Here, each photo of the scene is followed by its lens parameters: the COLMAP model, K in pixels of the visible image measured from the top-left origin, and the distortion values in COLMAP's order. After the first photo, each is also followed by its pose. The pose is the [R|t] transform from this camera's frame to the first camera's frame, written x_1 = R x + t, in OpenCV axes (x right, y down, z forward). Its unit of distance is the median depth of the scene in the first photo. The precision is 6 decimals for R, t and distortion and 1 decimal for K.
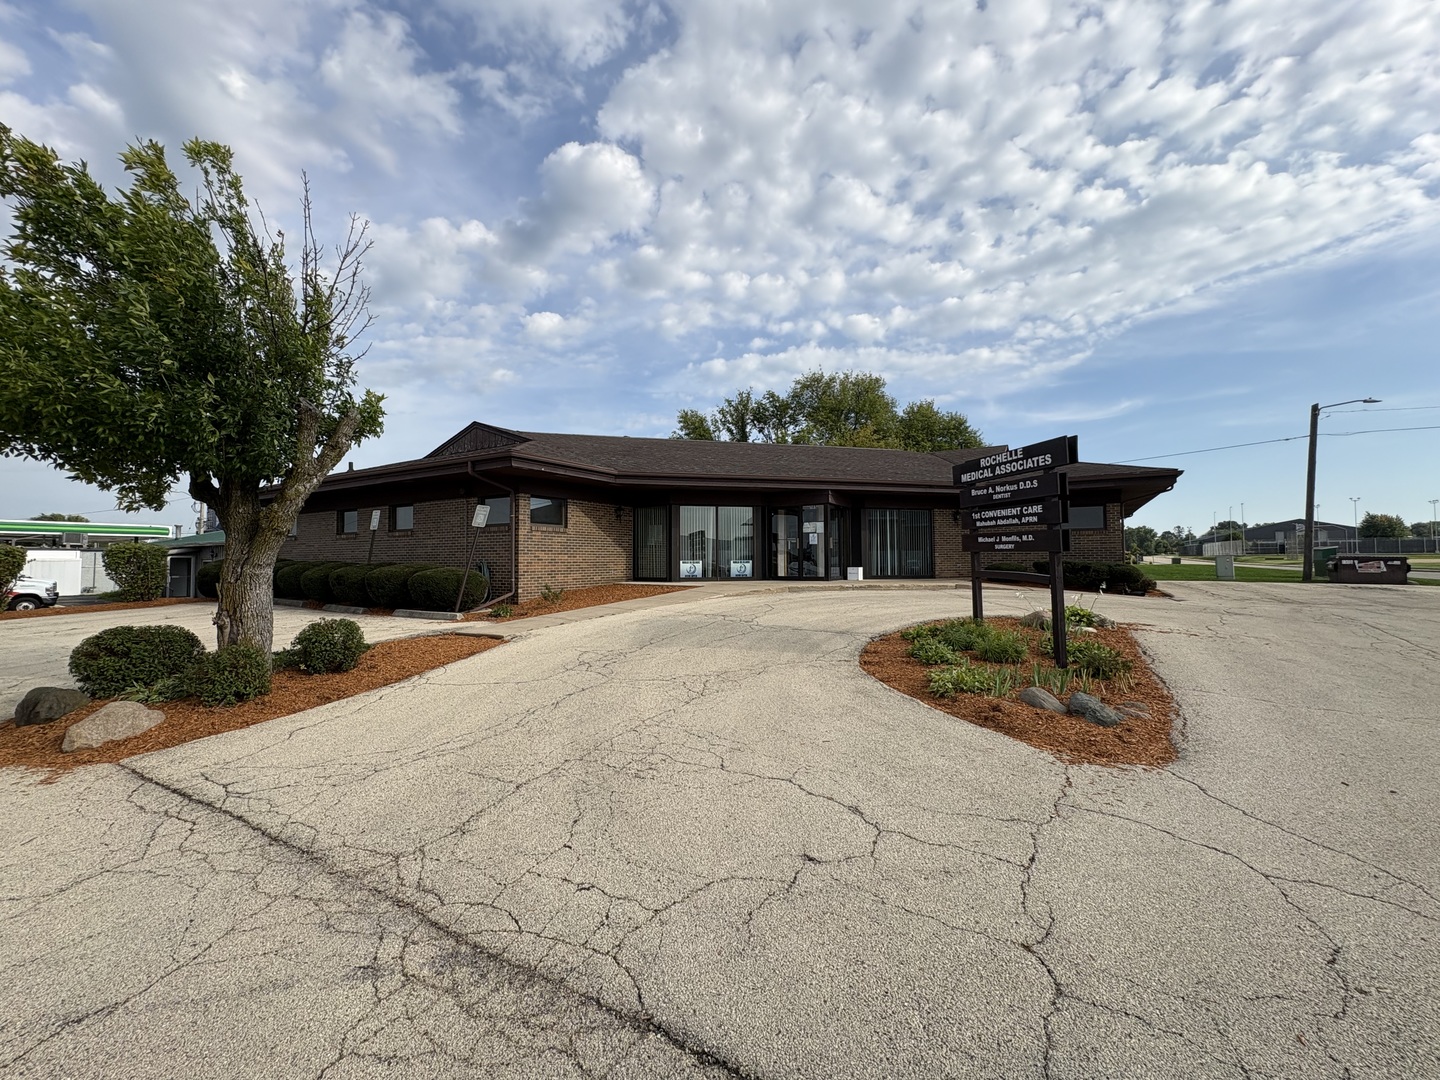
lens RADIAL K [[571.4, 0, 720.0], [0, 571.4, 540.0], [0, 0, 1]] dist [0.001685, -0.000239]
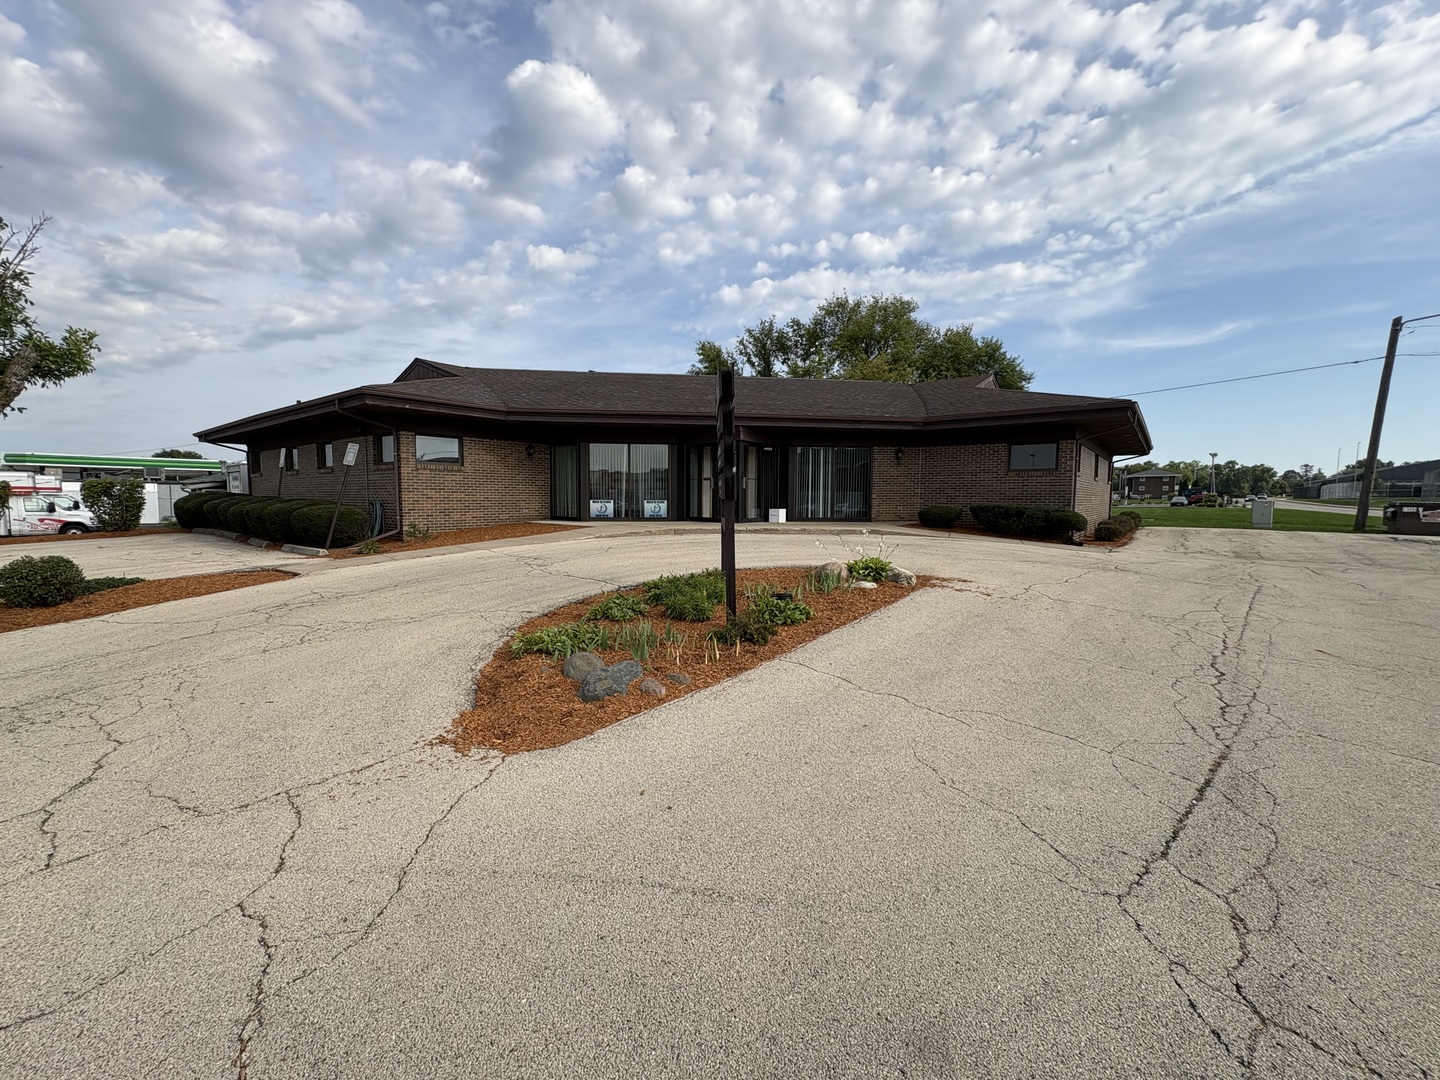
lens RADIAL K [[583.0, 0, 718.2], [0, 583.0, 502.6], [0, 0, 1]] dist [0.001532, 0.000650]
pose [[0.991687, 0.011740, -0.128140, 0.219827], [-0.005948, 0.998947, 0.045496, -0.004473], [0.128539, -0.044355, 0.990712, 0.035067]]
